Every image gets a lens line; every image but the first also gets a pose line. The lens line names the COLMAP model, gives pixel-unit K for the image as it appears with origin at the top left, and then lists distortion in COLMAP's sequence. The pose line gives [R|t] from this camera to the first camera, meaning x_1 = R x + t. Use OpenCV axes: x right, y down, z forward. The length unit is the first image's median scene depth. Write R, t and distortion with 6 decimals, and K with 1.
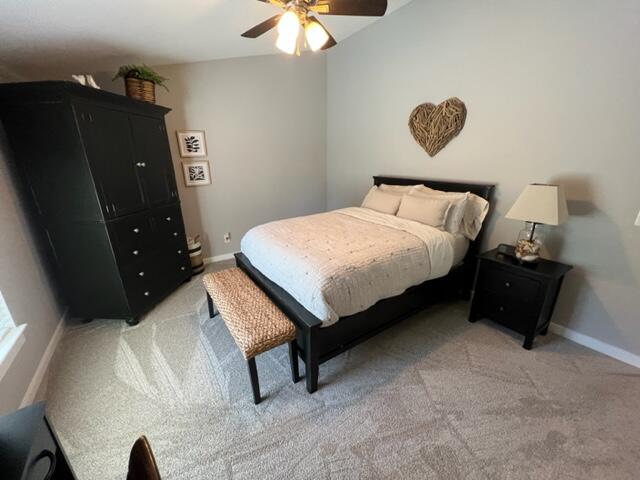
lens RADIAL K [[256.5, 0, 318.8], [0, 256.5, 241.1], [0, 0, 1]] dist [-0.001867, 0.000007]
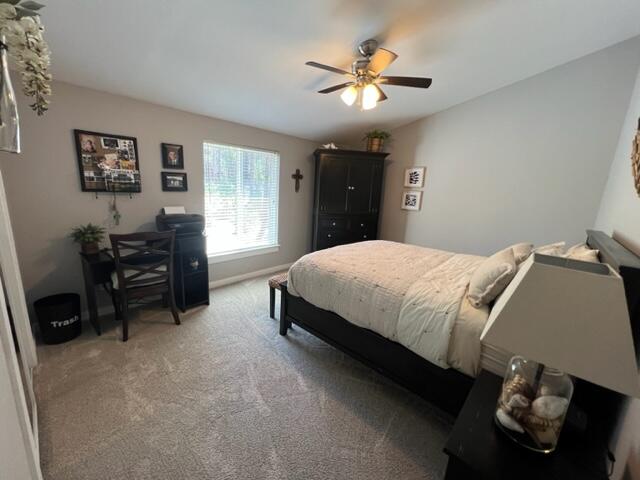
lens RADIAL K [[256.5, 0, 321.9], [0, 256.5, 241.7], [0, 0, 1]] dist [-0.001867, 0.000007]
pose [[0.235721, 0.228303, -0.944623, 0.665791], [-0.356542, 0.924550, 0.134480, -0.095455], [0.904054, 0.305098, 0.299335, 0.310874]]
